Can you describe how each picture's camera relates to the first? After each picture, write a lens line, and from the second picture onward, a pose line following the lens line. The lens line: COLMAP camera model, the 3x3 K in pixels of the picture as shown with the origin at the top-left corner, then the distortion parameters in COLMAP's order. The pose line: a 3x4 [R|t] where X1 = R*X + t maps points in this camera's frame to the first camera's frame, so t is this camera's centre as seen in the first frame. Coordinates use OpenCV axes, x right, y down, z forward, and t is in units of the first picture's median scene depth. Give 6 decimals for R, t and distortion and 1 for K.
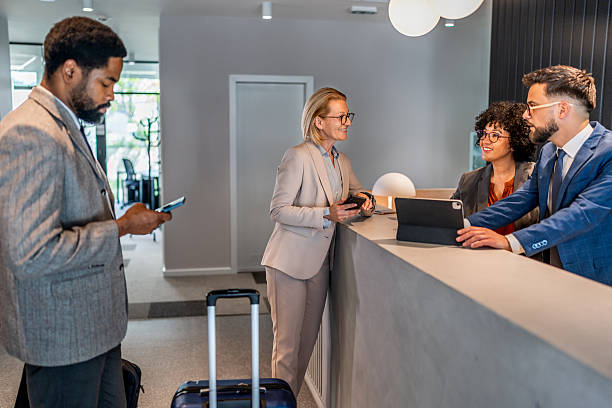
lens RADIAL K [[613.2, 0, 306.0], [0, 613.2, 204.0], [0, 0, 1]] dist [-0.005674, 0.091267]
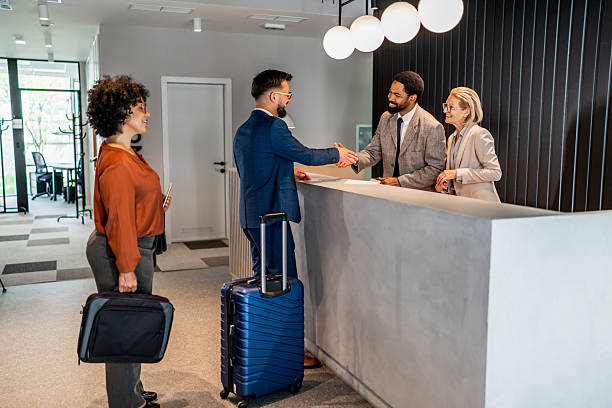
lens RADIAL K [[594.9, 0, 306.0], [0, 594.9, 204.0], [0, 0, 1]] dist [0.003341, 0.021293]
pose [[0.980022, -0.026022, 0.197179, -0.267572], [0.024879, 0.999656, 0.008275, 0.111424], [-0.197327, -0.003204, 0.980333, -0.604585]]
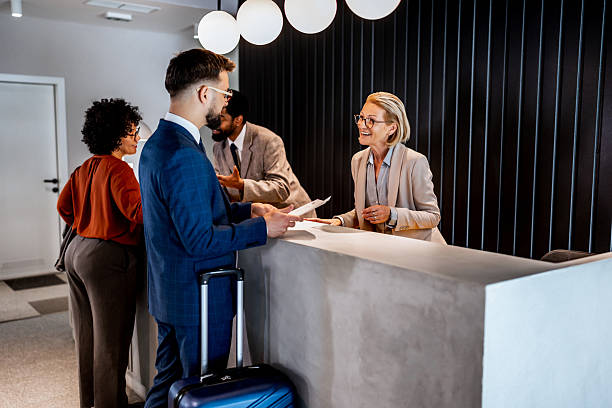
lens RADIAL K [[613.2, 0, 306.0], [0, 613.2, 204.0], [0, 0, 1]] dist [-0.005674, 0.091267]
pose [[0.898467, -0.046970, 0.436521, -0.262646], [0.050179, 0.998731, 0.004183, 0.040064], [-0.436164, 0.018146, 0.899684, -0.217054]]
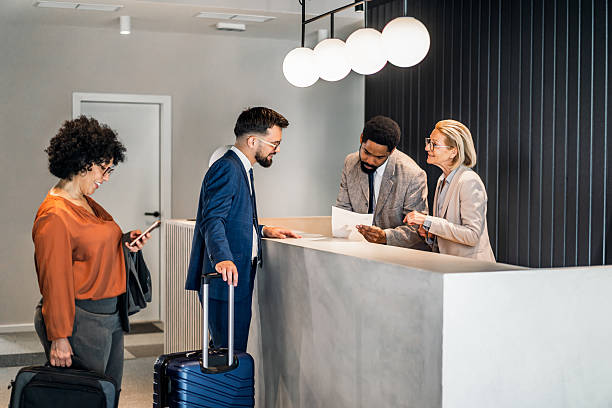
lens RADIAL K [[965.4, 0, 306.0], [0, 965.4, 204.0], [0, 0, 1]] dist [-0.000129, 0.038298]
pose [[0.976790, -0.006911, 0.214086, -0.309195], [0.022603, 0.997225, -0.070933, 0.150840], [-0.213002, 0.074126, 0.974236, -1.183591]]
